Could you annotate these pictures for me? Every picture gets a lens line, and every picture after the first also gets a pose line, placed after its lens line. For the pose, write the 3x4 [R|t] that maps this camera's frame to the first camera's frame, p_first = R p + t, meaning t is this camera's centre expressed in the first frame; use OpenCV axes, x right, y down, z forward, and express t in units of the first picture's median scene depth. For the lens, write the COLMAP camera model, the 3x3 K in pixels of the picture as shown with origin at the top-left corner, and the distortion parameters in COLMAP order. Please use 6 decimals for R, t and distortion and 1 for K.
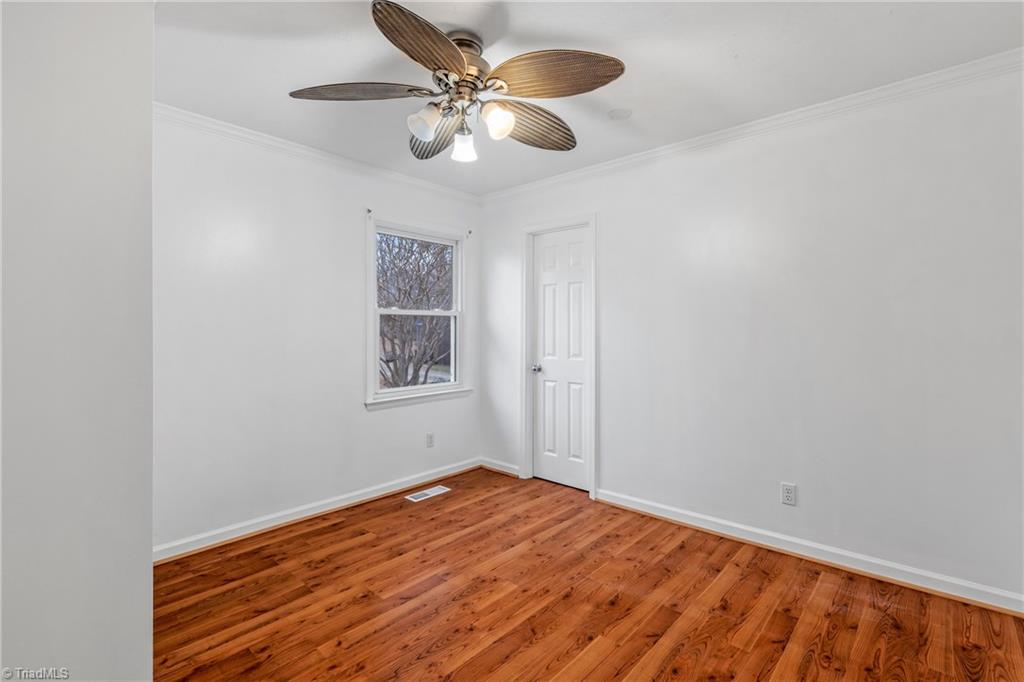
lens RADIAL K [[481.0, 0, 510.6], [0, 481.0, 318.8], [0, 0, 1]] dist [0.001363, -0.000036]
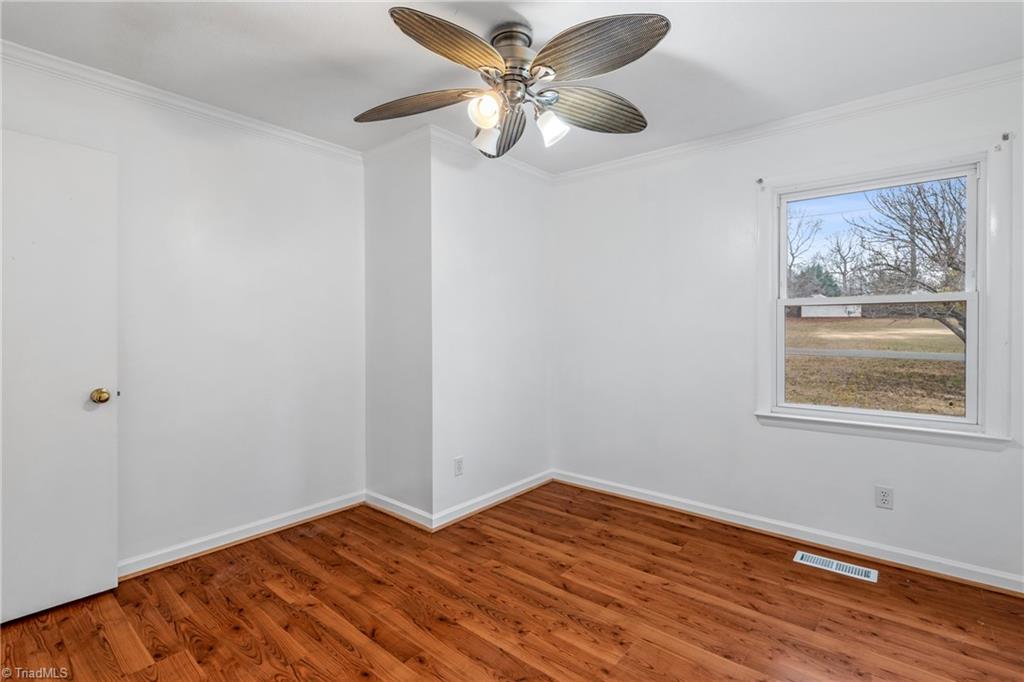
lens RADIAL K [[468.0, 0, 512.7], [0, 468.0, 337.0], [0, 0, 1]] dist [-0.000840, -0.000019]
pose [[0.036193, 0.020328, -0.999138, 0.766839], [0.024205, 0.999482, 0.021212, 0.020292], [0.999052, -0.024952, 0.035682, 0.859601]]
